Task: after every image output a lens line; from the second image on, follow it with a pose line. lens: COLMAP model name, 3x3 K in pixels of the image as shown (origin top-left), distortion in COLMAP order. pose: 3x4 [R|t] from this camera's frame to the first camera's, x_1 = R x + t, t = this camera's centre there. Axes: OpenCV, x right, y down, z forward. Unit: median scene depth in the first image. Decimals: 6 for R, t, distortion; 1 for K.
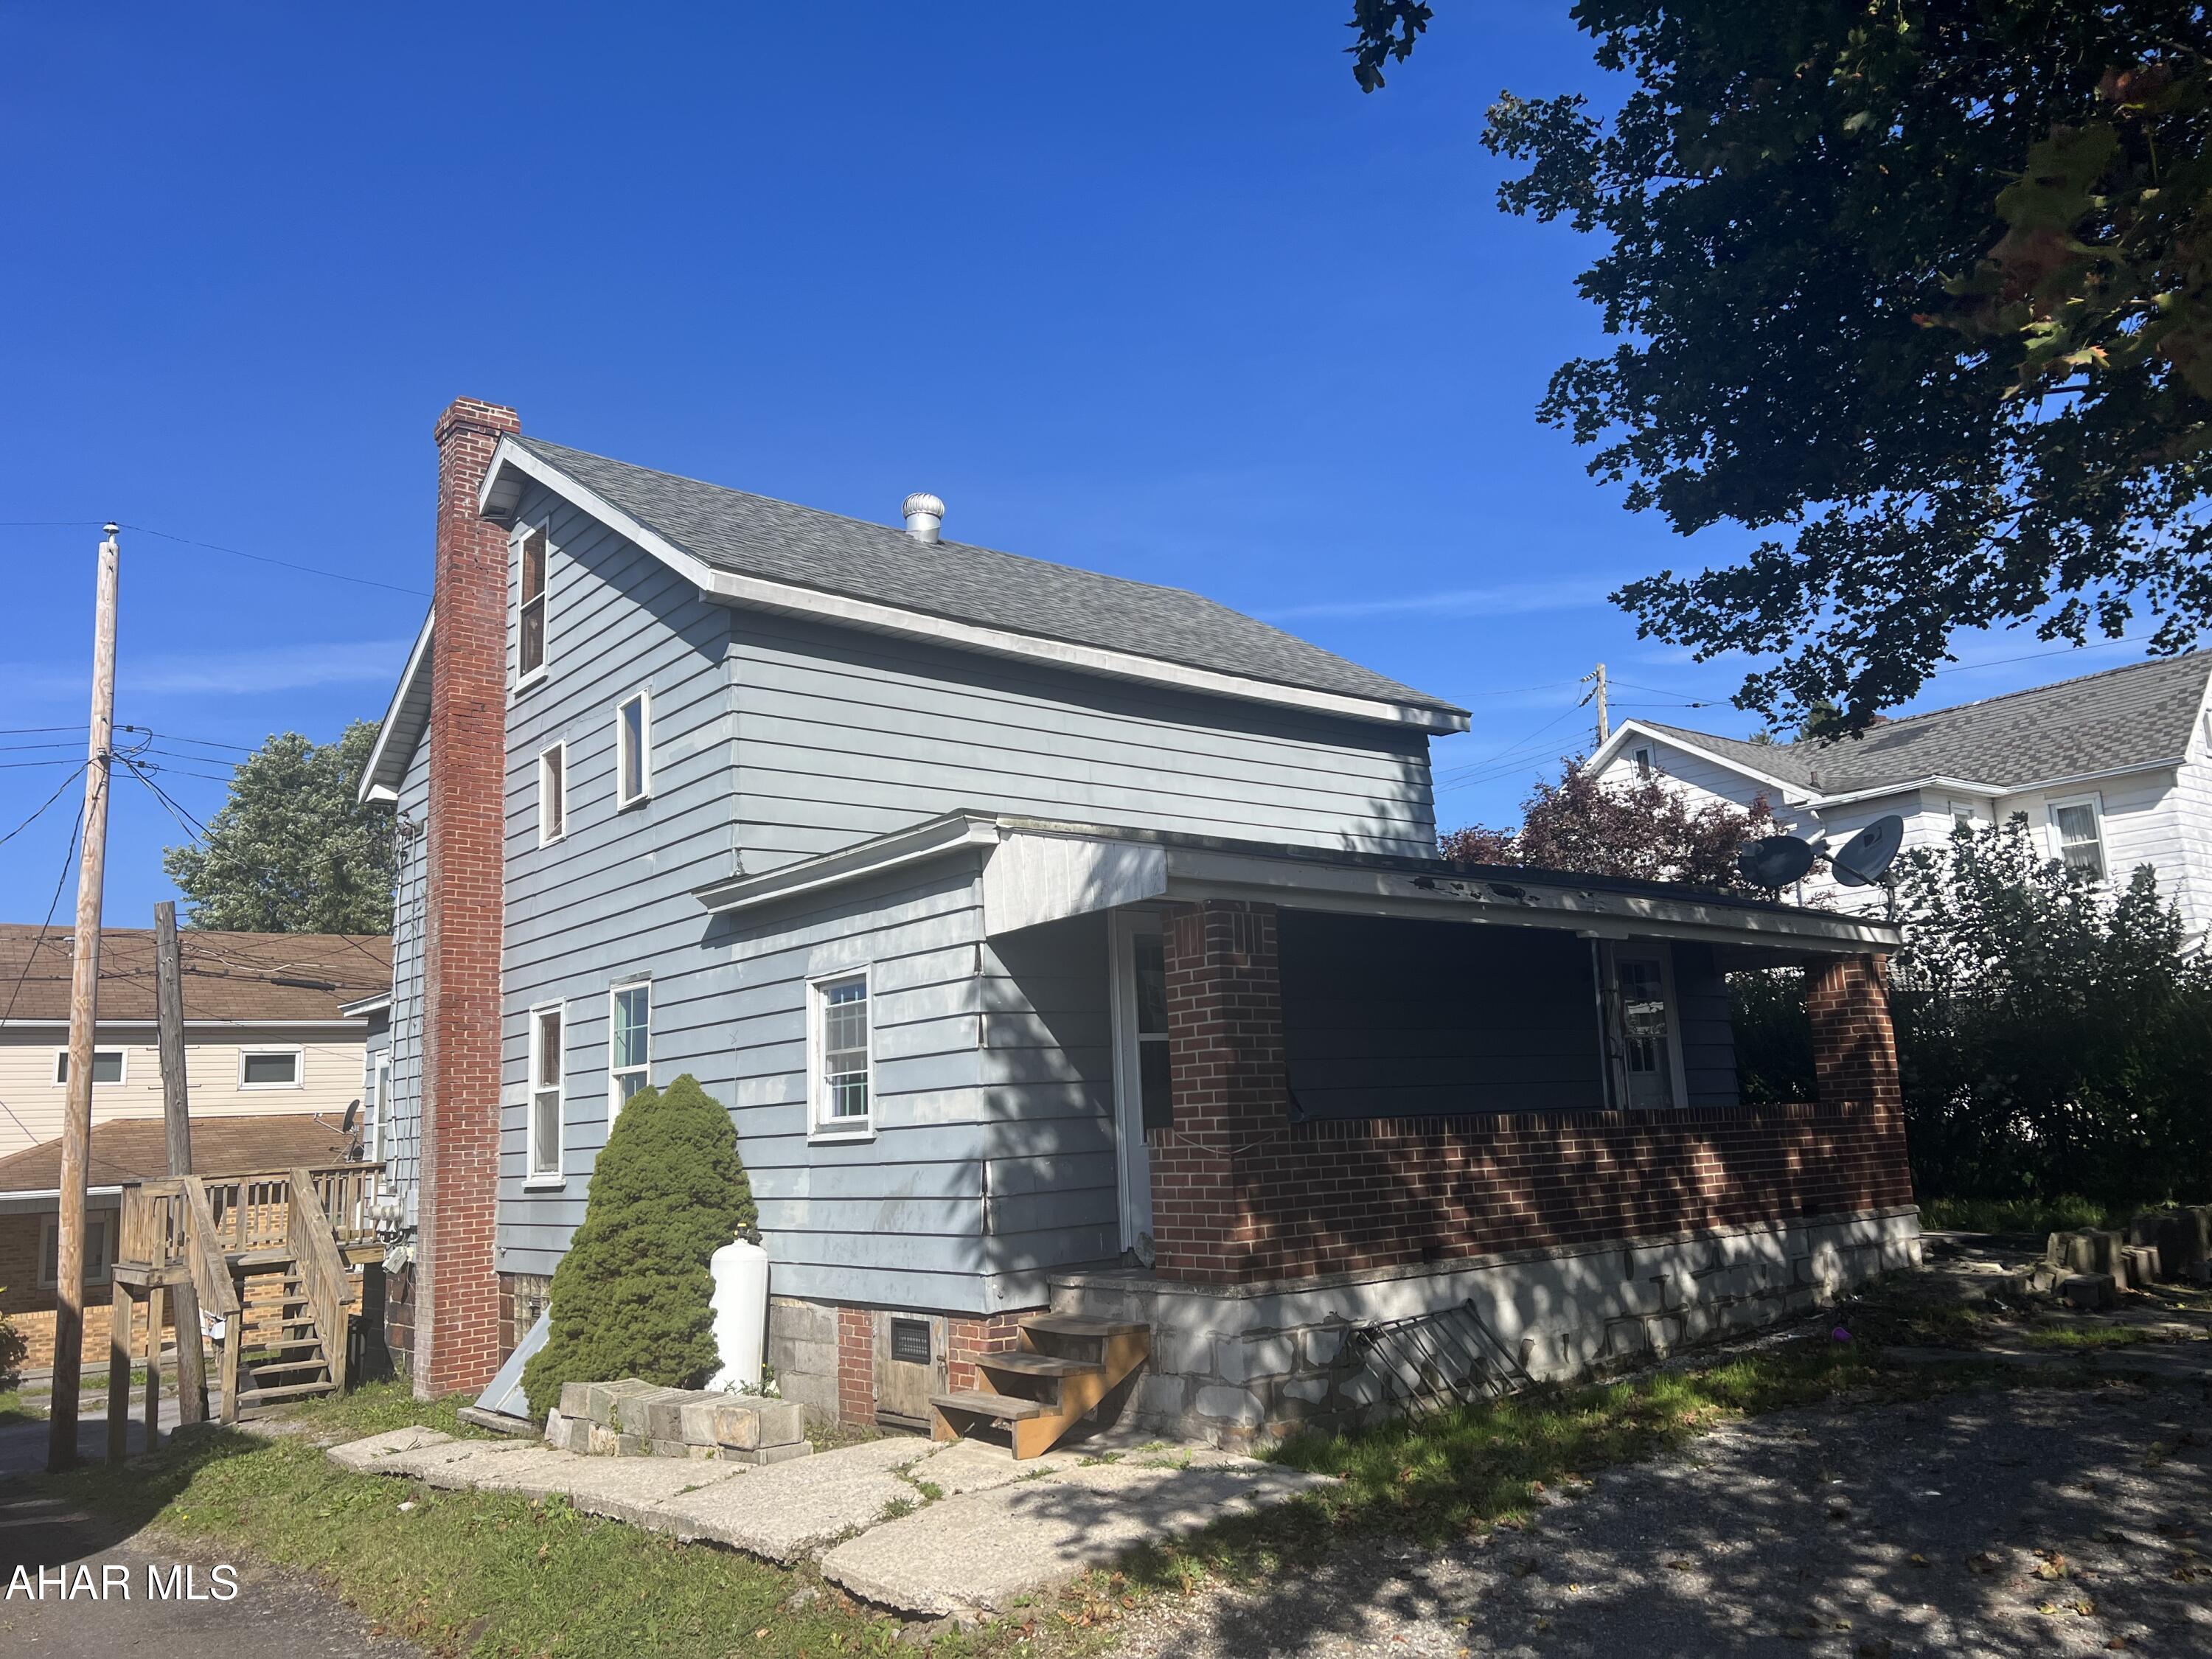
lens RADIAL K [[1665.4, 0, 1106.0], [0, 1665.4, 814.2], [0, 0, 1]] dist [0.040186, -0.053985]
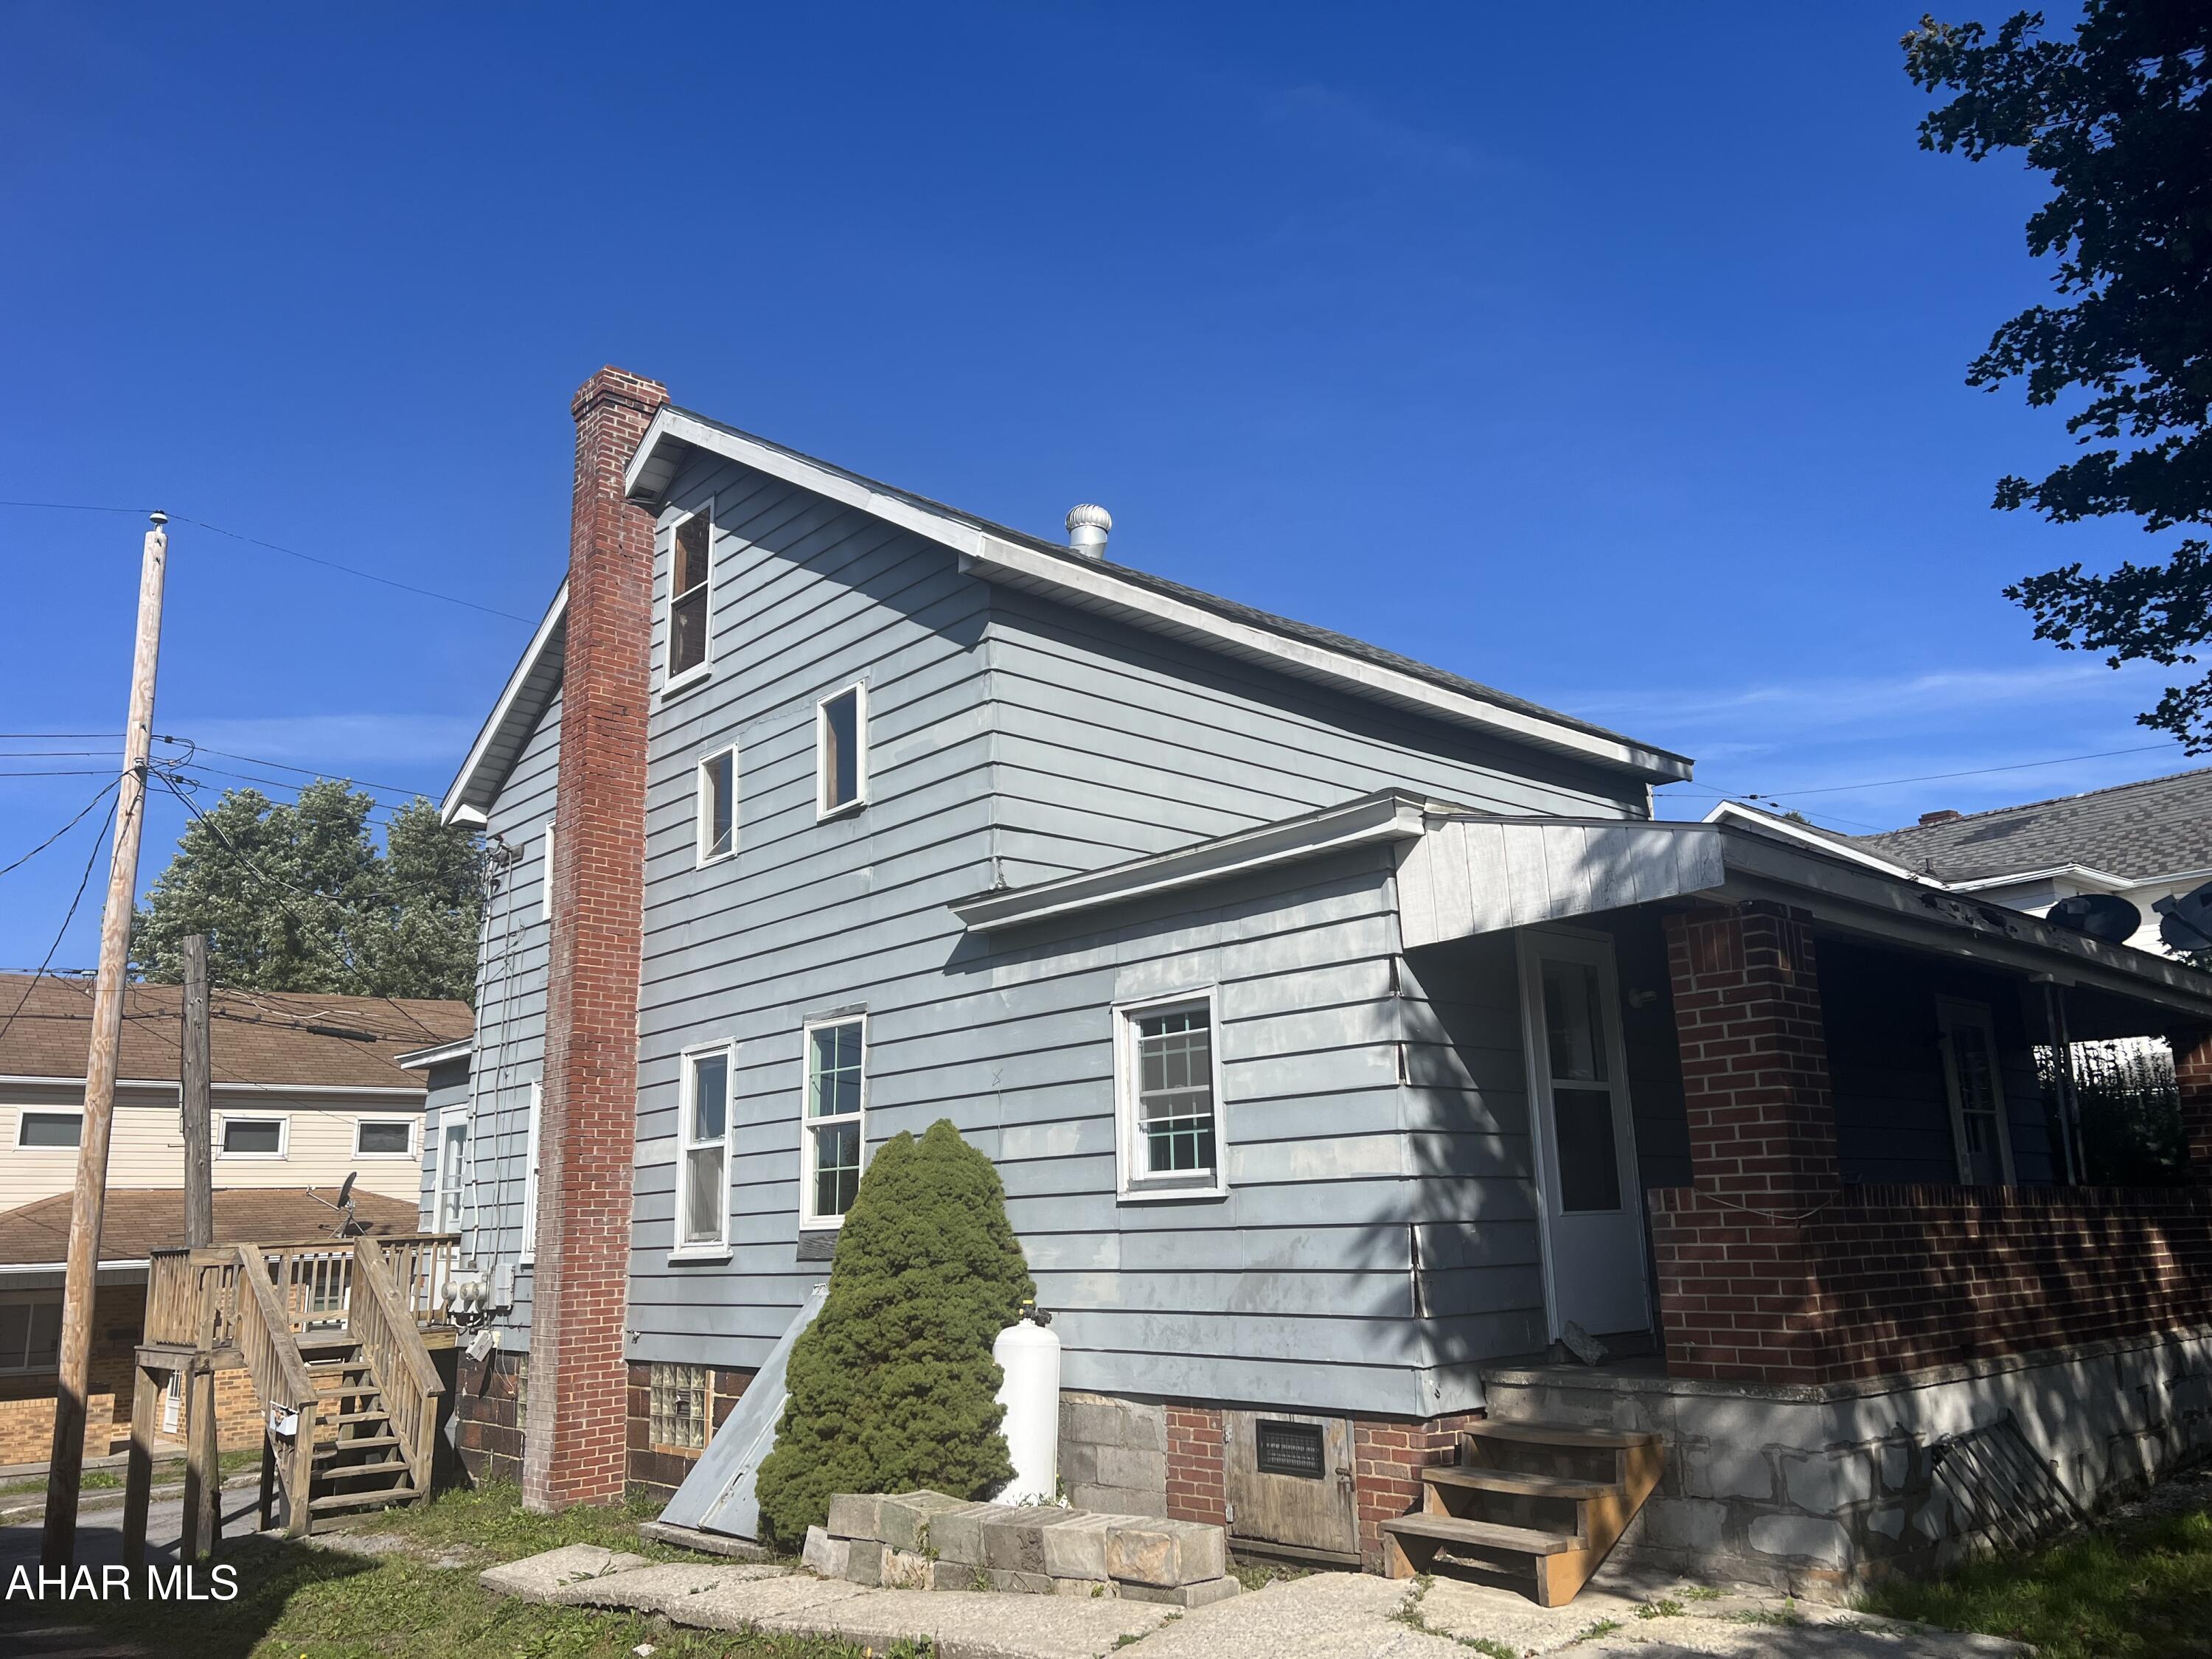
lens RADIAL K [[1671.1, 0, 1106.0], [0, 1671.1, 829.5], [0, 0, 1]] dist [0.073934, -0.105177]
pose [[0.998726, 0.030508, 0.040190, -0.182802], [-0.028442, 0.998293, -0.051012, 0.044122], [-0.041678, 0.049804, 0.997889, 0.128454]]
